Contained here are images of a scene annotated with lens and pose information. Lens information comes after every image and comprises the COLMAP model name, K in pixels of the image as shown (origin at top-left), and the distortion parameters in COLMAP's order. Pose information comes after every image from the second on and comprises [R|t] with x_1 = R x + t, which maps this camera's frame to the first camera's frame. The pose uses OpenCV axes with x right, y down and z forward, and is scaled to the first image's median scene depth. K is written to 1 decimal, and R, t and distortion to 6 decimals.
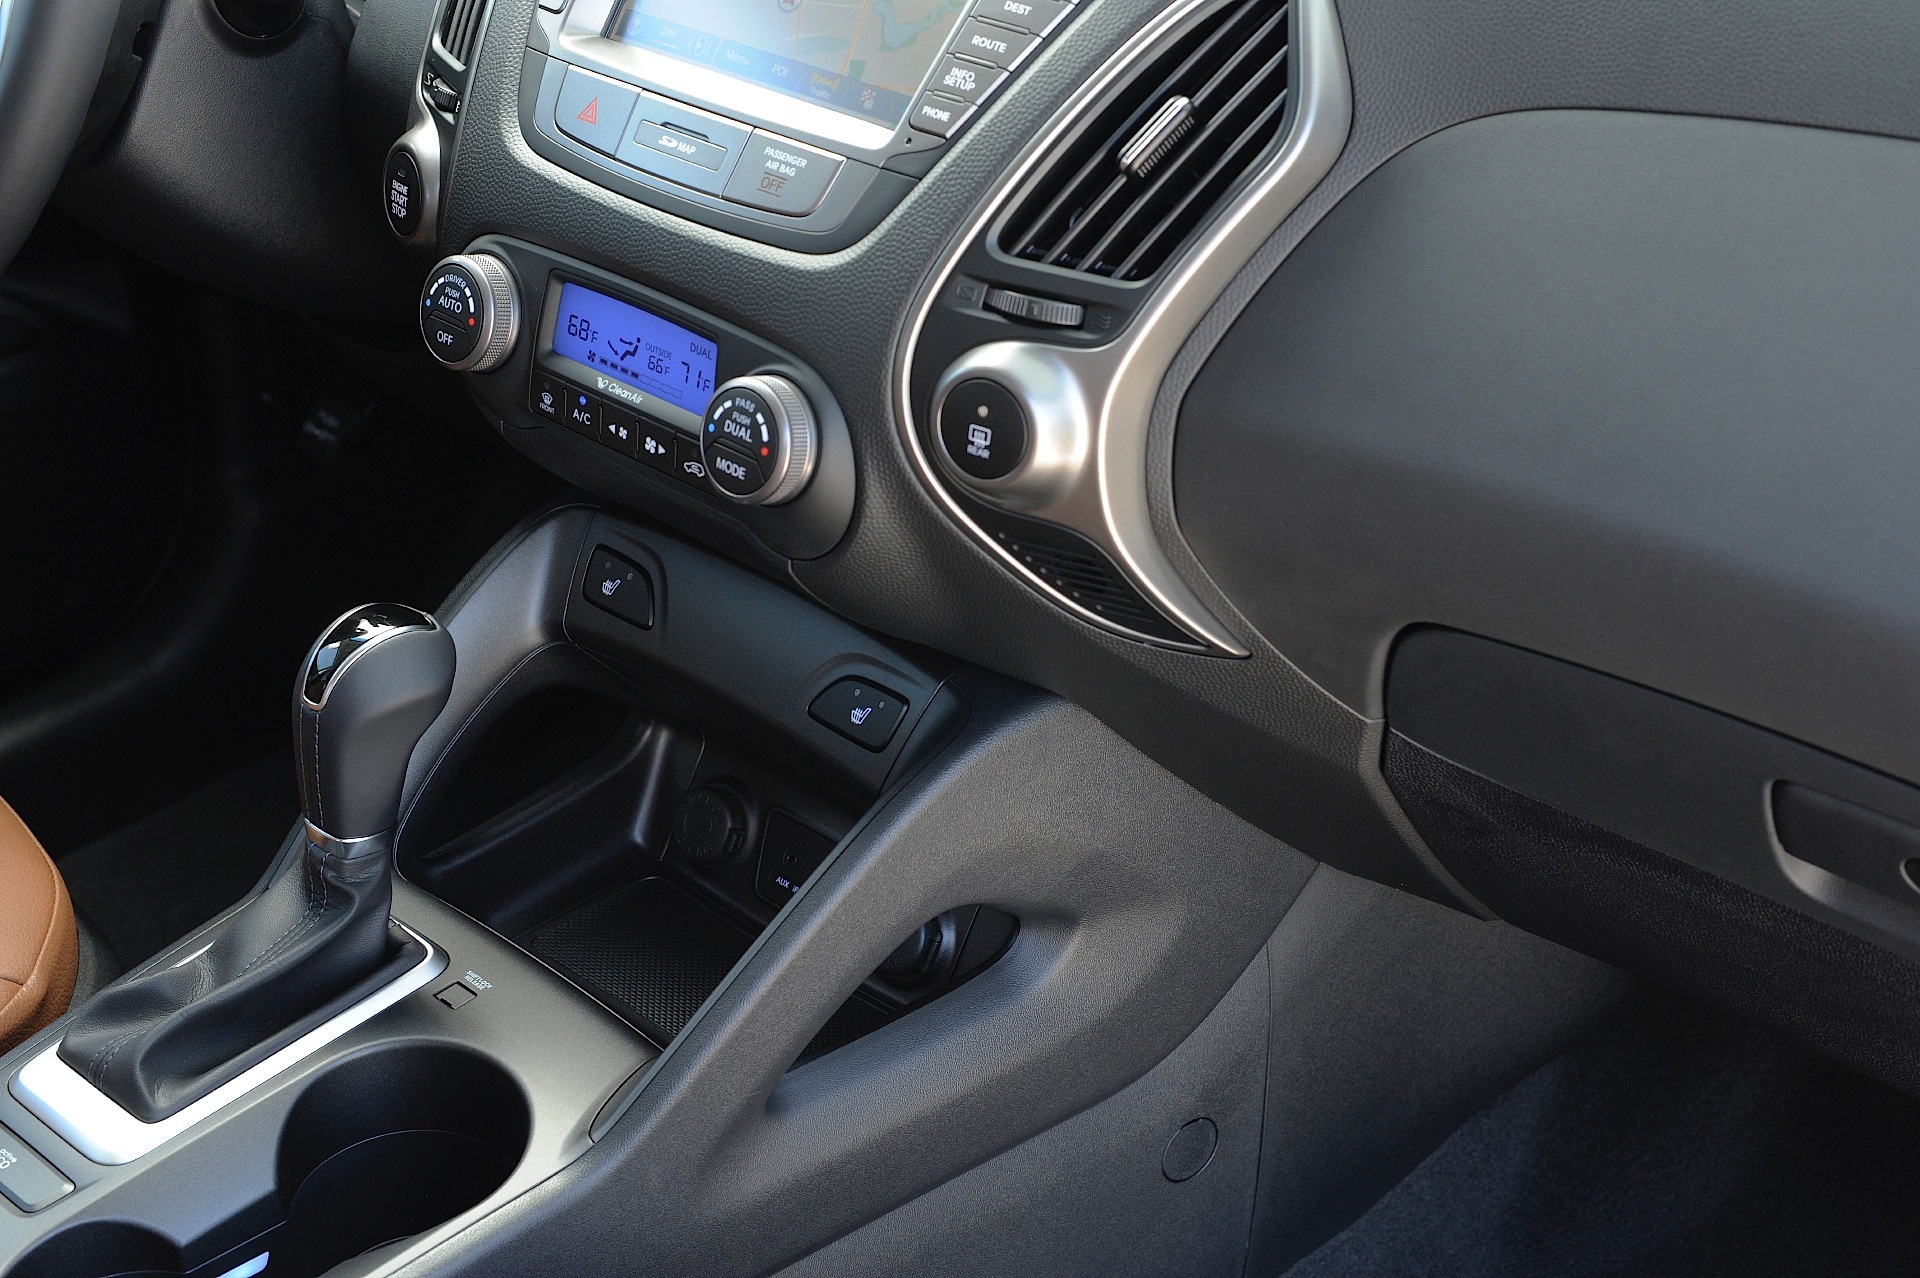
lens RADIAL K [[2871.8, 0, 960.0], [0, 2871.8, 639.0], [0, 0, 1]] dist [-0.181273, 0.003210]
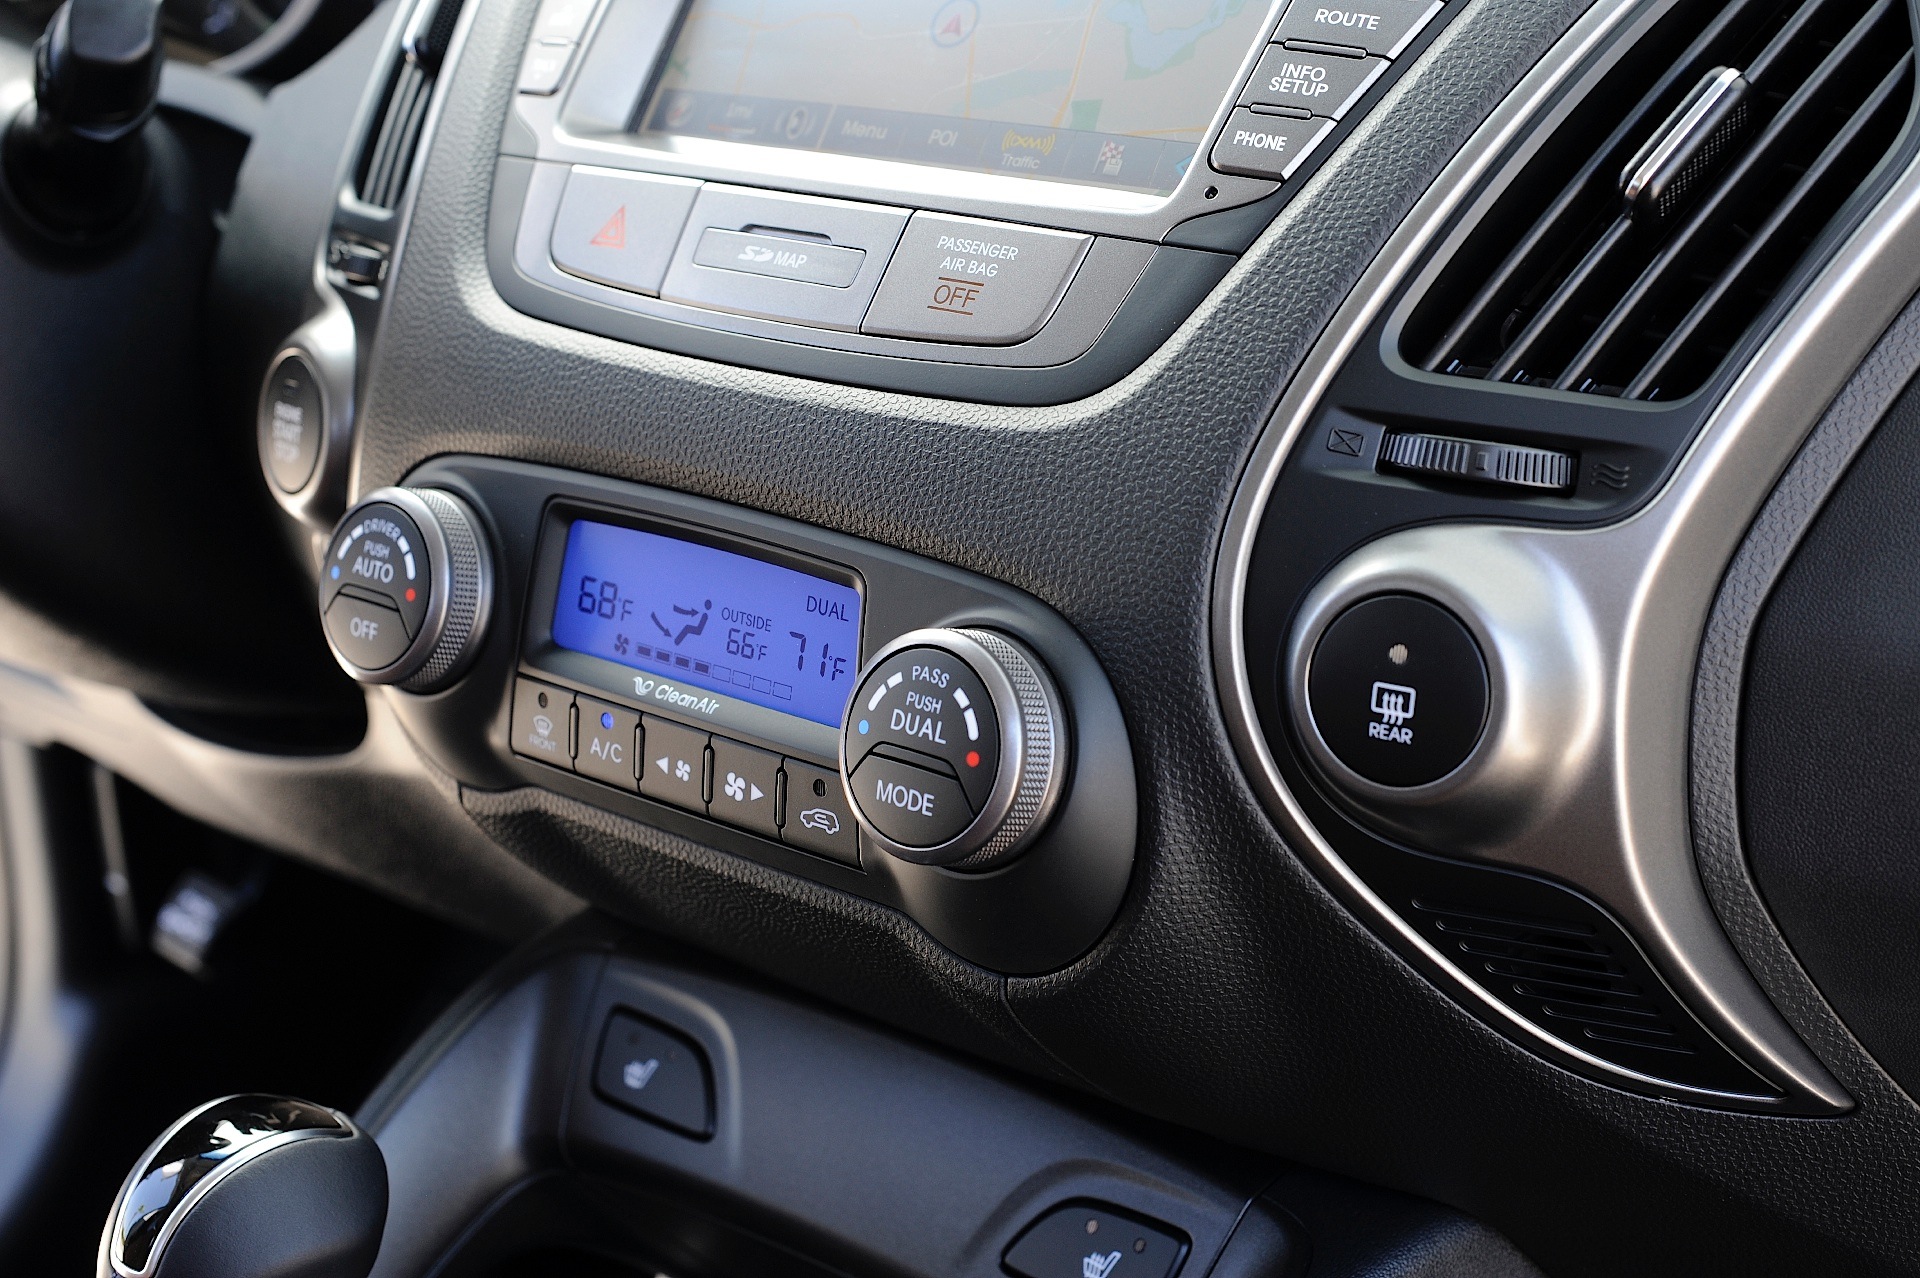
lens RADIAL K [[2871.8, 0, 960.0], [0, 2871.8, 639.0], [0, 0, 1]] dist [-0.181273, 0.003210]
pose [[0.998797, -0.033091, 0.036189, -0.087959], [0.039781, 0.978287, -0.203402, 0.020807], [-0.028673, 0.204597, 0.978426, 0.468551]]
